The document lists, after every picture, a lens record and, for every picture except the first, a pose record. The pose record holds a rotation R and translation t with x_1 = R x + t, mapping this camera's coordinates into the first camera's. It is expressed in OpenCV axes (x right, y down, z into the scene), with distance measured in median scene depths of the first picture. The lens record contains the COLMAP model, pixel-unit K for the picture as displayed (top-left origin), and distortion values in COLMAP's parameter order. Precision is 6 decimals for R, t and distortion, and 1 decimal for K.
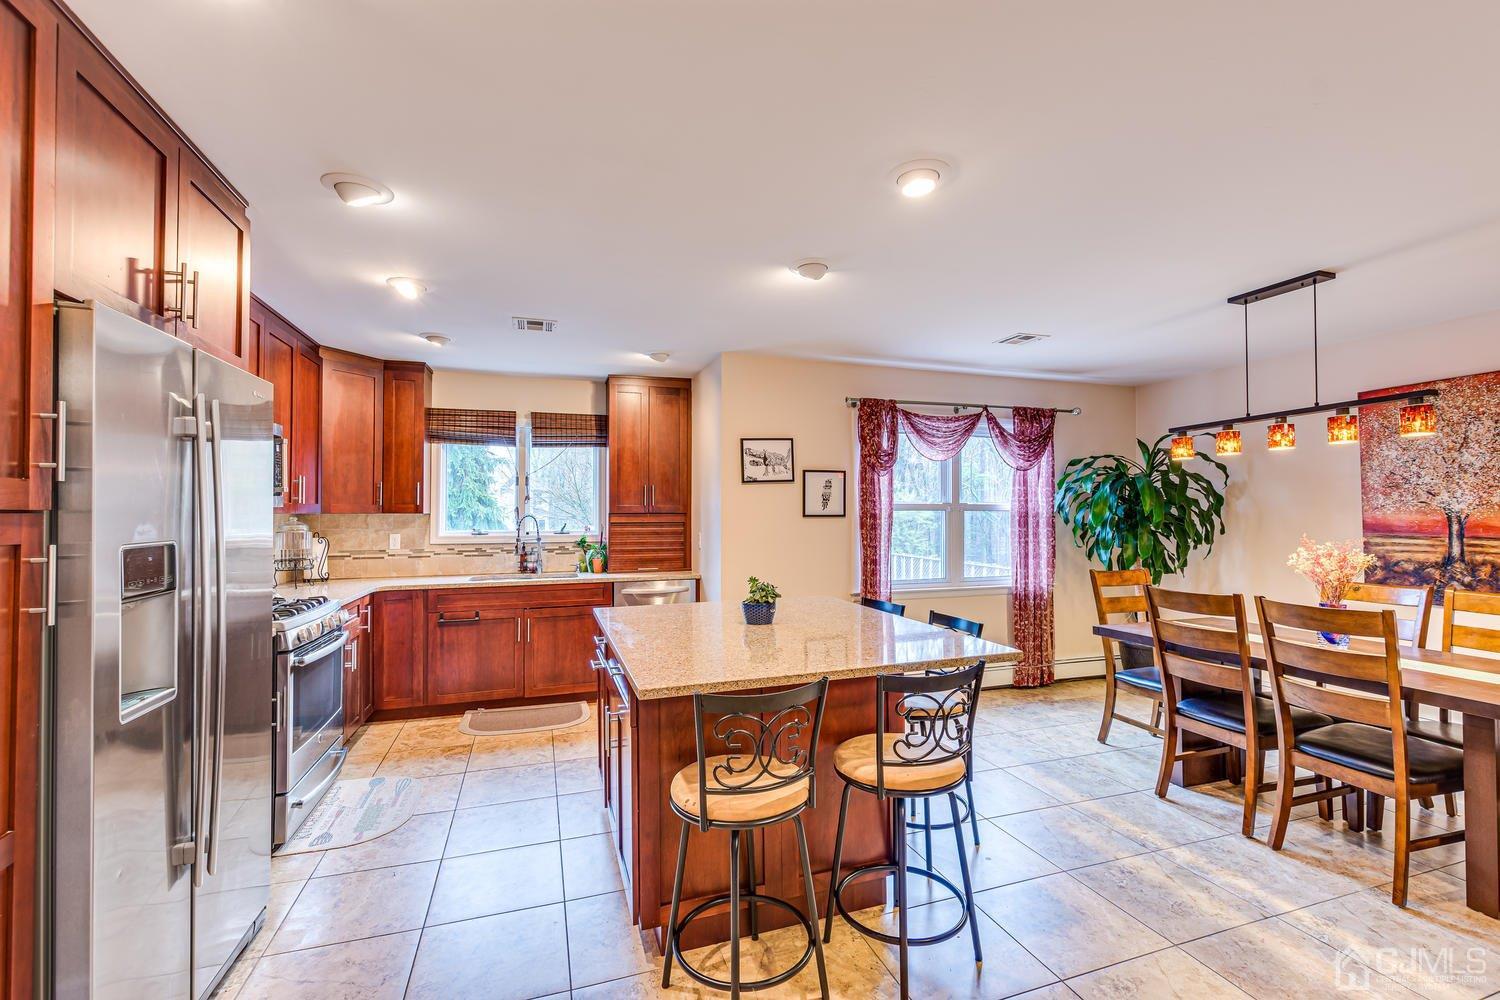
lens RADIAL K [[641.3, 0, 755.2], [0, 641.3, 504.2], [0, 0, 1]] dist [0.001629, -0.003095]
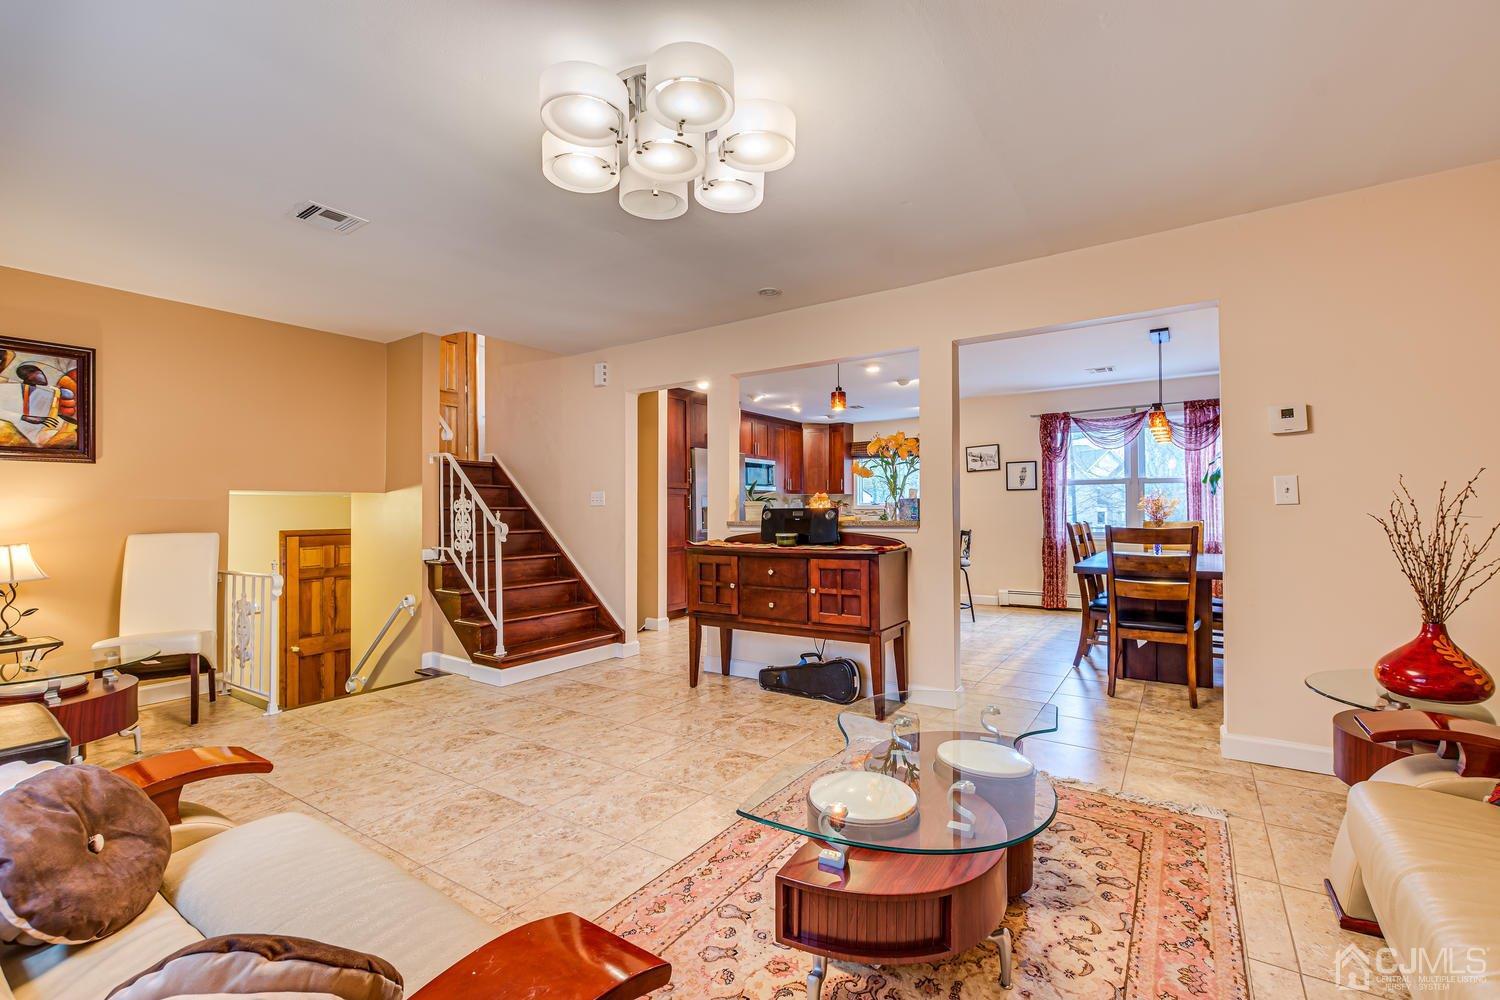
lens RADIAL K [[641.3, 0, 755.2], [0, 641.3, 504.2], [0, 0, 1]] dist [0.001629, -0.003095]
pose [[0.608250, -0.011218, -0.793666, 1.080908], [0.017872, 0.999840, -0.000435, 0.048261], [0.793544, -0.013920, 0.608353, -0.571222]]
